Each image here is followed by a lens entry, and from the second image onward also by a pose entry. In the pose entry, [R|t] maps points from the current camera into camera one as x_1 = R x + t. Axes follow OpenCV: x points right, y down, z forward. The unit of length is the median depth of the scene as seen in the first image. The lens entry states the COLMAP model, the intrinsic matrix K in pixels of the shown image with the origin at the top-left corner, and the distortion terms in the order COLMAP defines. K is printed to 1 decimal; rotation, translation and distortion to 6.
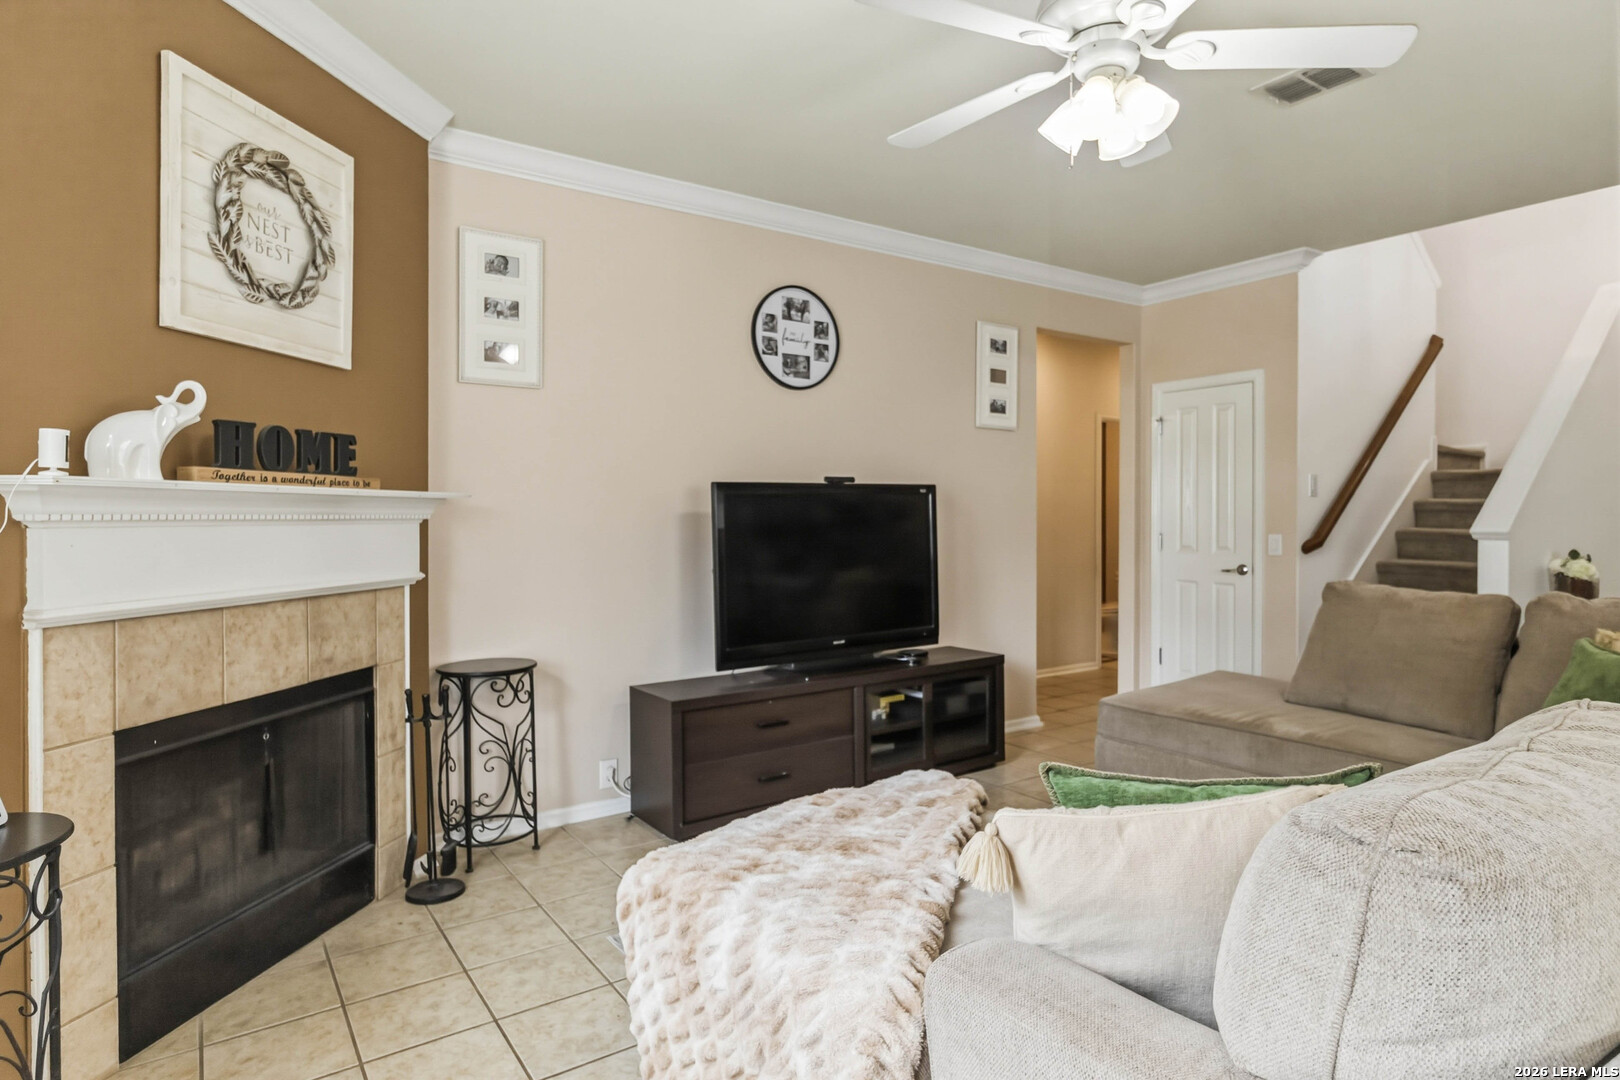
lens RADIAL K [[905.3, 0, 809.9], [0, 905.3, 516.6], [0, 0, 1]] dist [0.000185, -0.000032]
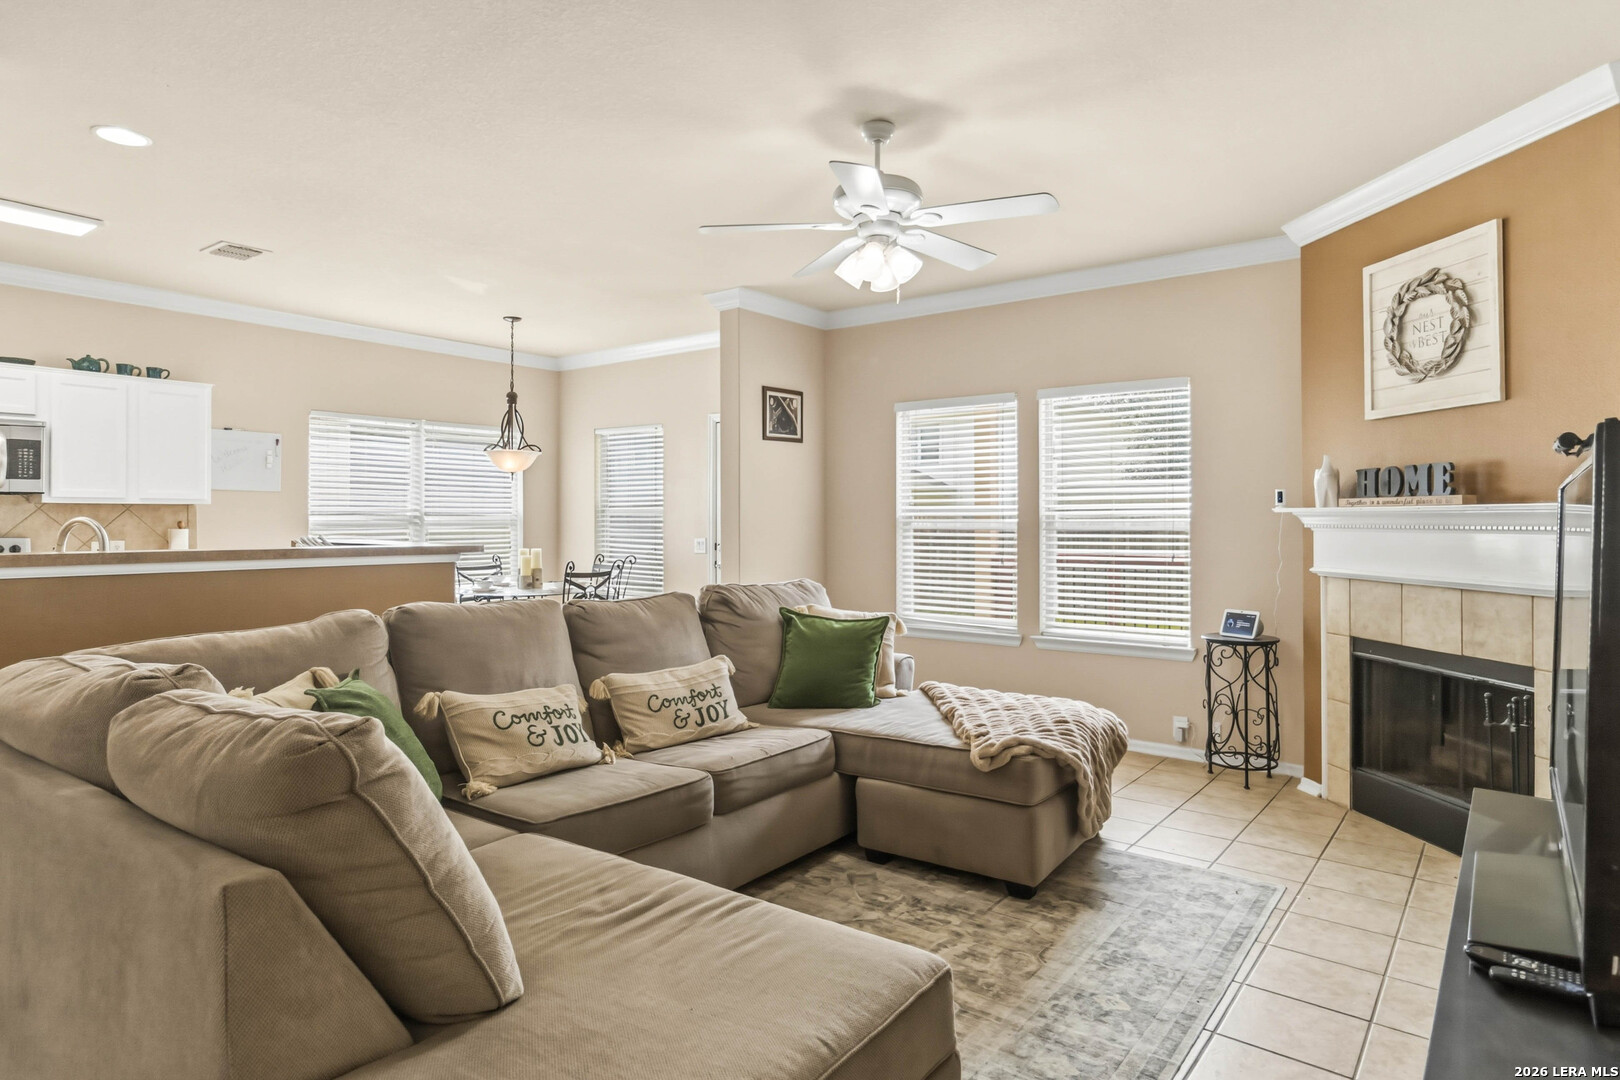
lens RADIAL K [[905.3, 0, 809.9], [0, 905.3, 516.6], [0, 0, 1]] dist [0.000185, -0.000032]
pose [[-0.951468, 0.003559, -0.307727, 0.777044], [0.004460, 0.999988, -0.002223, -0.017211], [0.307716, -0.003487, -0.951472, 2.059587]]
